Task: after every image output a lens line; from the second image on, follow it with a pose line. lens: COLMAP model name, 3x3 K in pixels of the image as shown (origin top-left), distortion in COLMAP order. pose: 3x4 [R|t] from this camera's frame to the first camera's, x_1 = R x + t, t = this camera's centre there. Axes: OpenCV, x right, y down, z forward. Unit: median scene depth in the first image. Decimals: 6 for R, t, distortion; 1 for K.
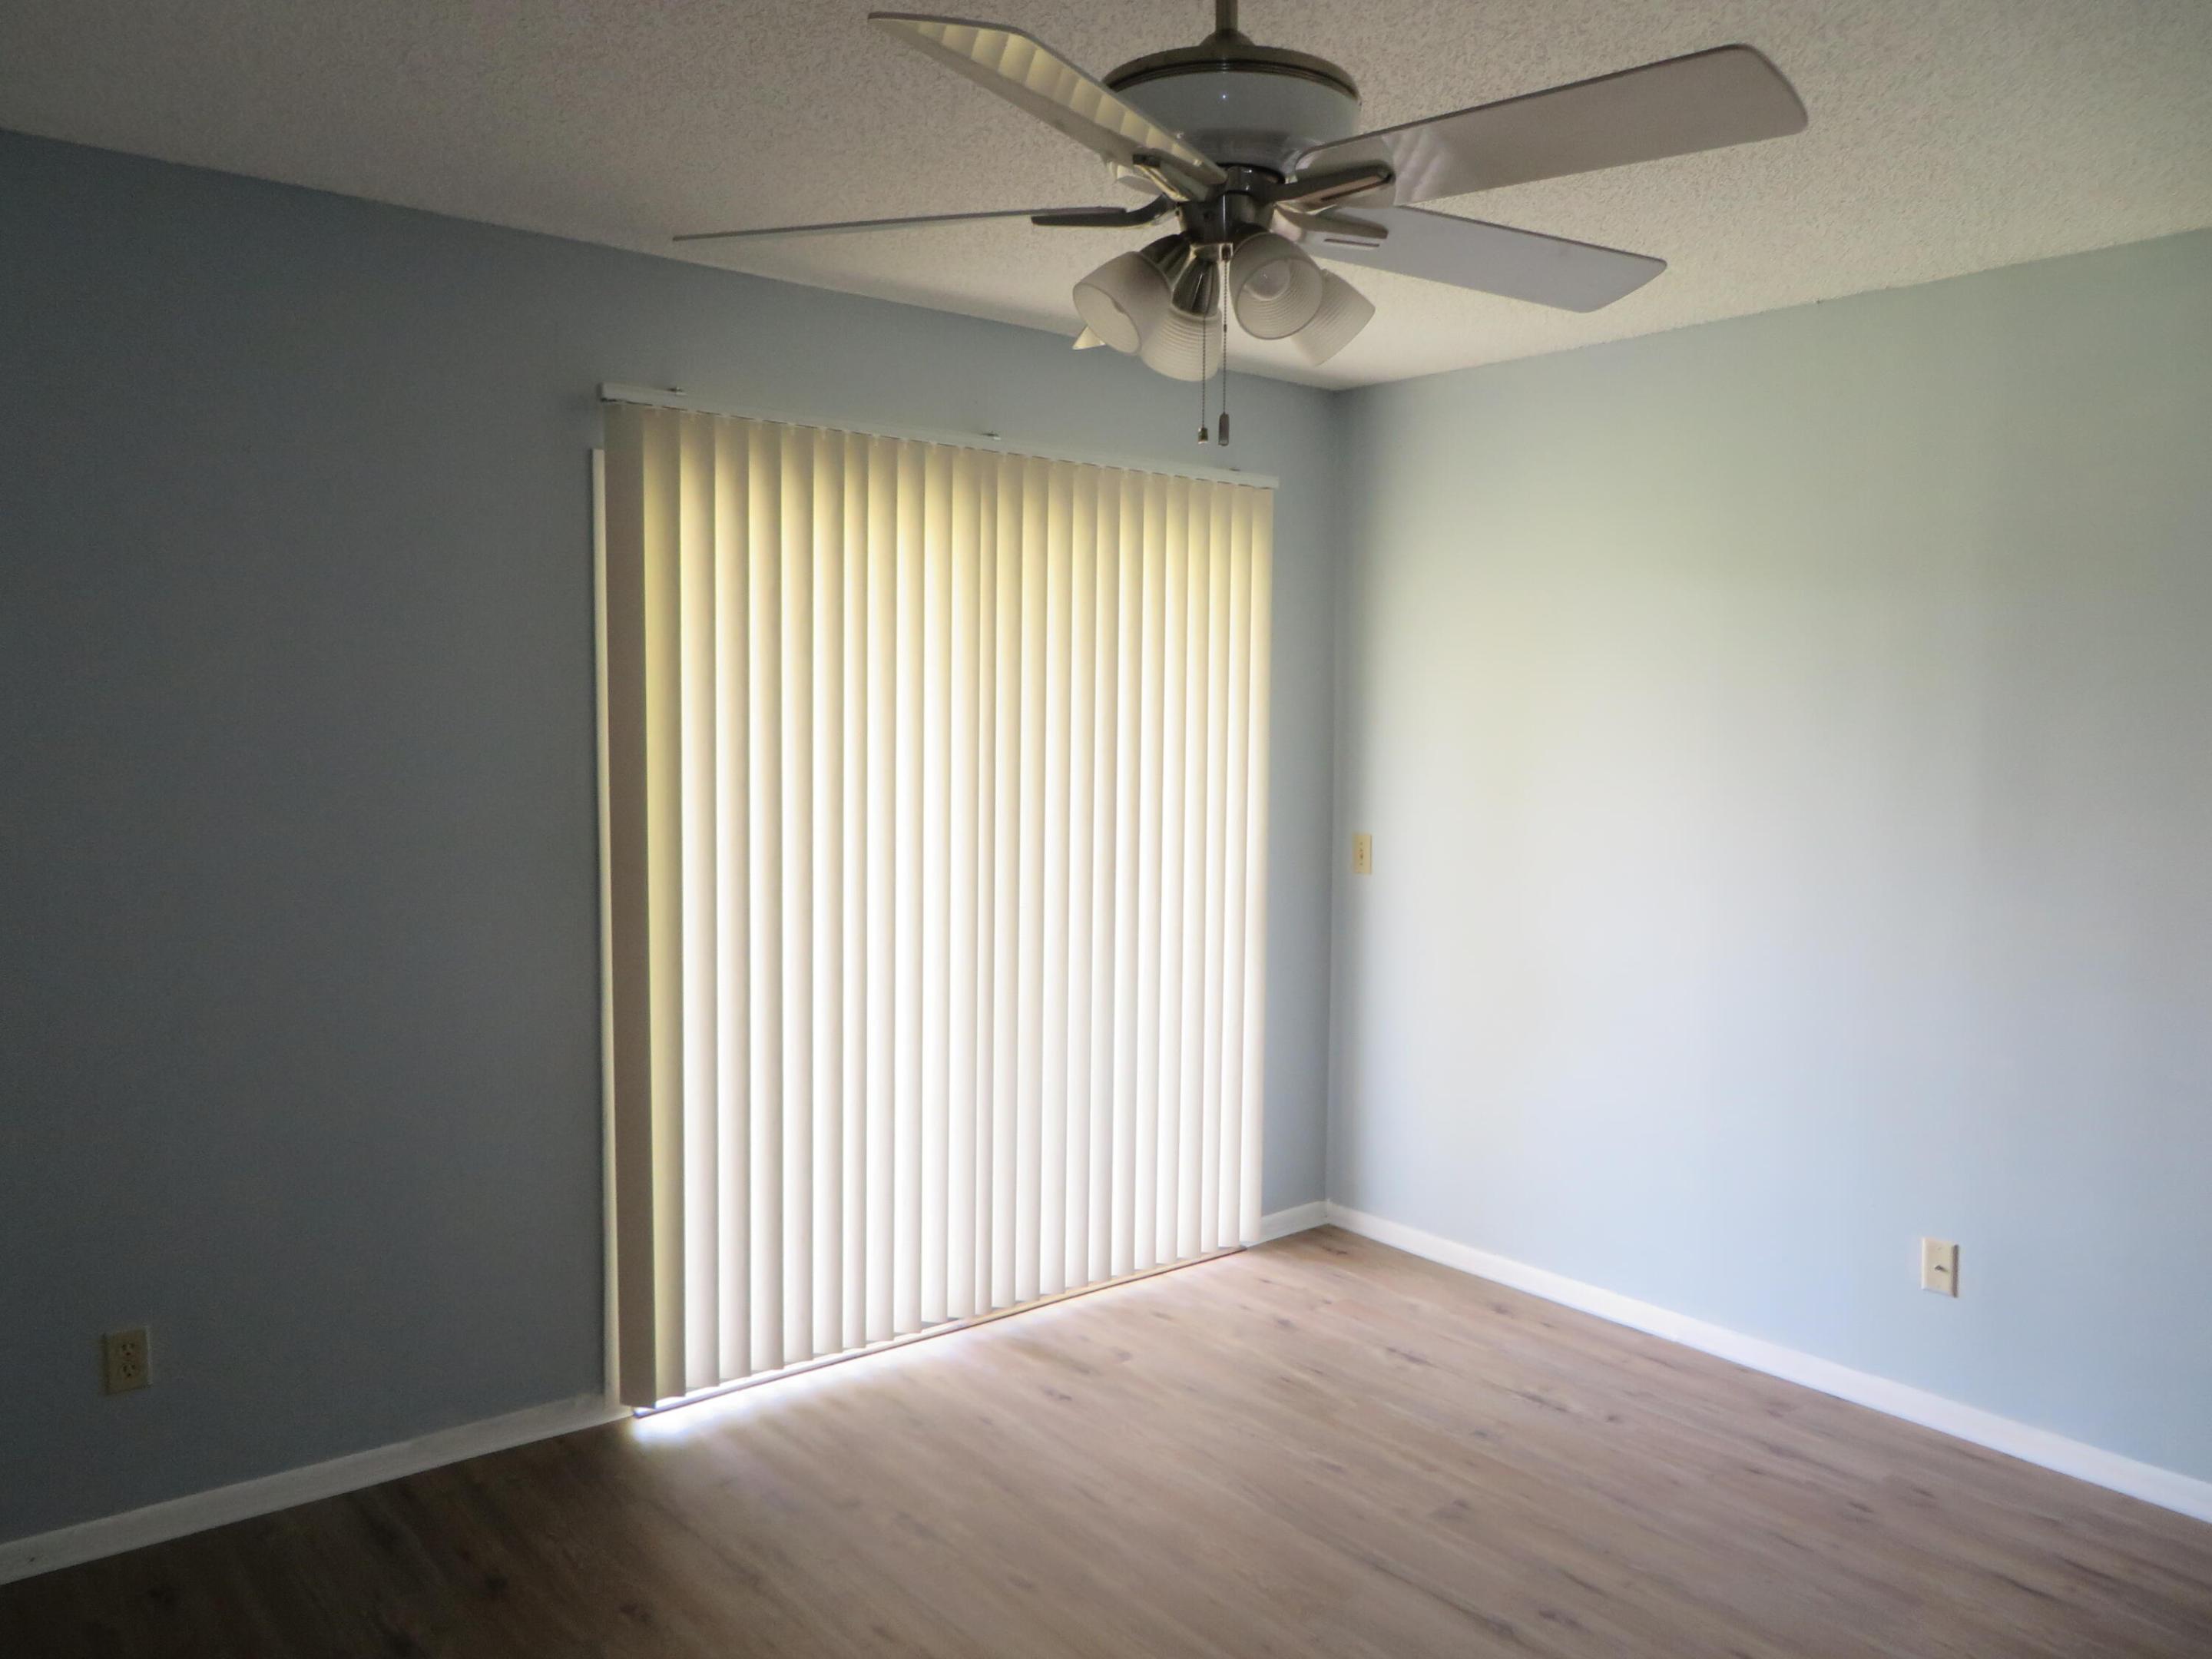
lens RADIAL K [[1670.3, 0, 1106.0], [0, 1670.3, 829.5], [0, 0, 1]] dist [-0.003381, -0.004750]
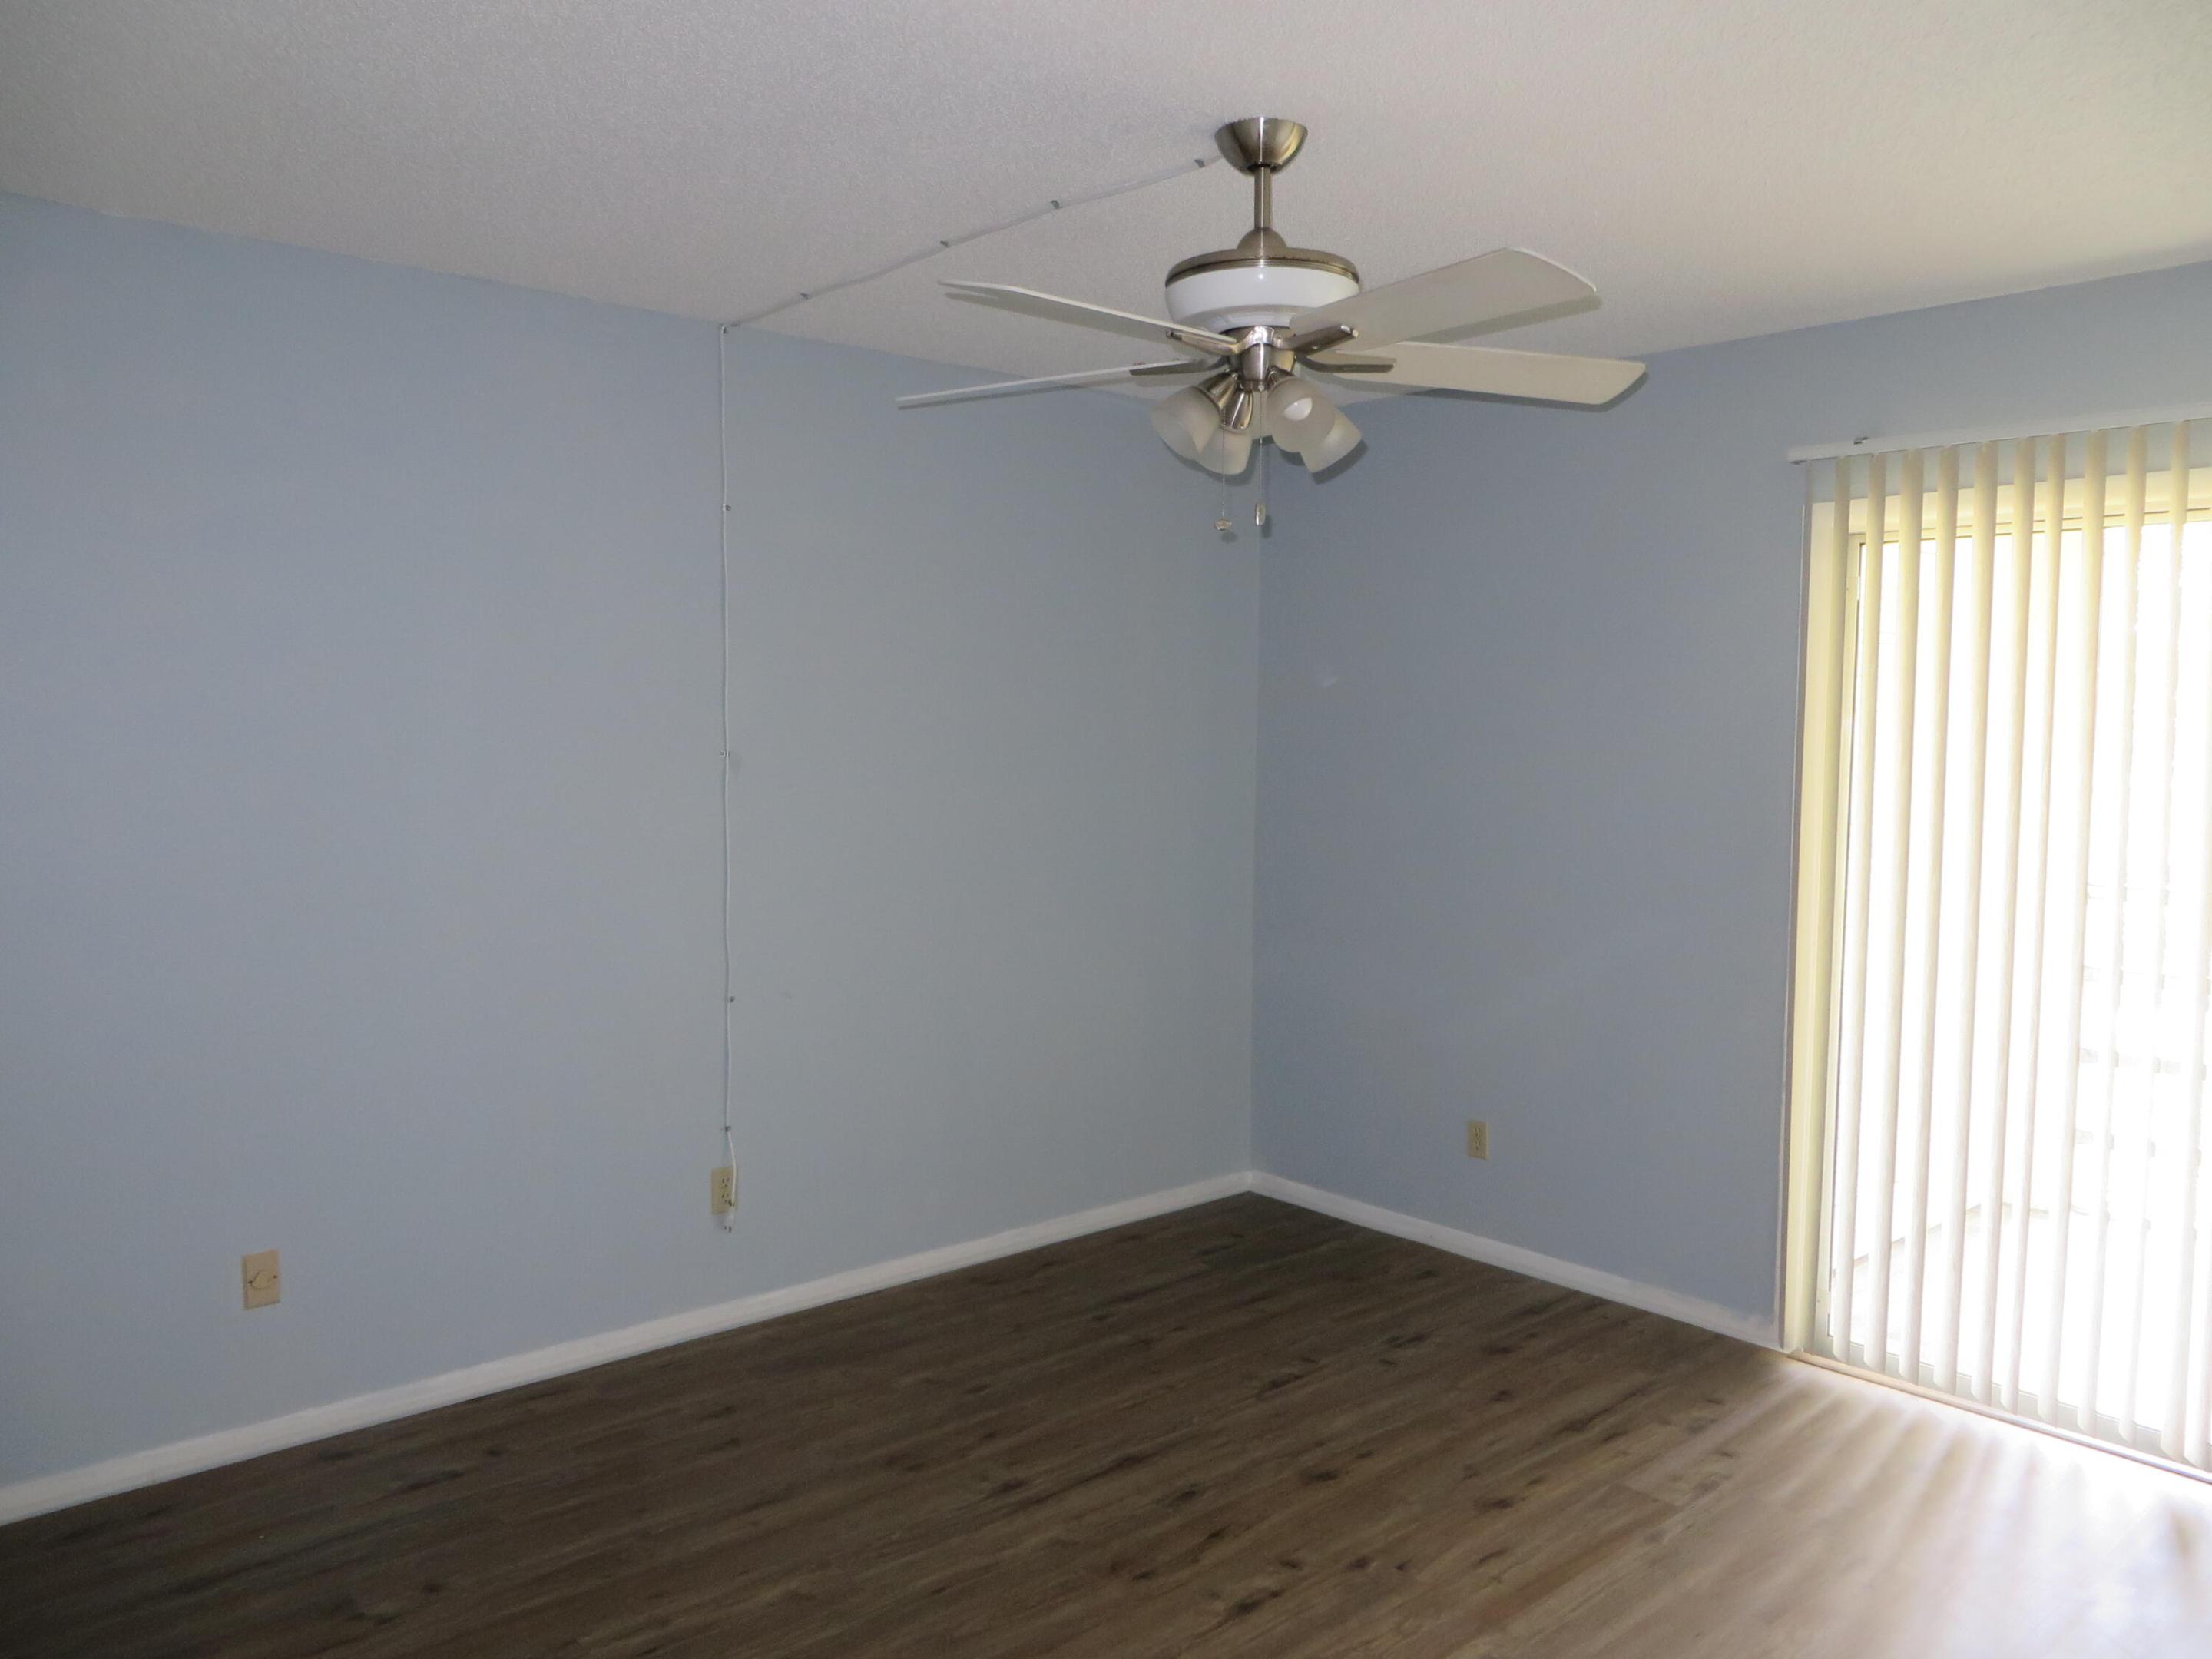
lens RADIAL K [[1670.3, 0, 1106.0], [0, 1670.3, 829.5], [0, 0, 1]] dist [-0.003381, -0.004750]
pose [[0.038214, 0.050339, -0.998001, 0.904386], [-0.089102, 0.994924, 0.046772, -0.015383], [0.995289, 0.087136, 0.042505, 0.519207]]
